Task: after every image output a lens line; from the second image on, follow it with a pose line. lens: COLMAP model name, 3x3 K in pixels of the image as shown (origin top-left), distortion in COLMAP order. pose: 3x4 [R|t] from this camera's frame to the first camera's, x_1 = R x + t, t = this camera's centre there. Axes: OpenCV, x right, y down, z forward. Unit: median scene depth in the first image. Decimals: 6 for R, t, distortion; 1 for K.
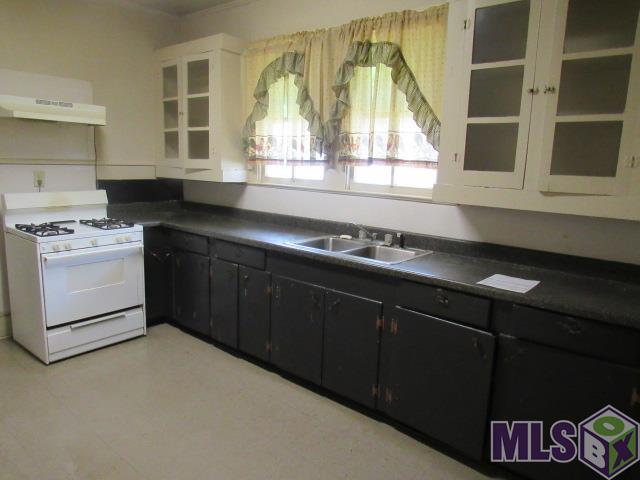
lens RADIAL K [[464.2, 0, 326.4], [0, 464.2, 237.7], [0, 0, 1]] dist [-0.034908, 0.013487]
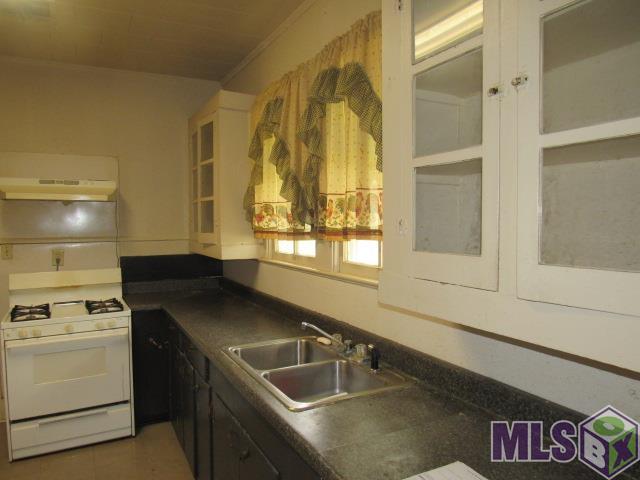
lens RADIAL K [[464.2, 0, 323.4], [0, 464.2, 237.0], [0, 0, 1]] dist [-0.034908, 0.013487]
pose [[0.921732, -0.024094, -0.387078, 0.299889], [-0.027553, 0.991478, -0.127326, -0.064126], [0.386847, 0.128026, 0.913213, 0.323836]]
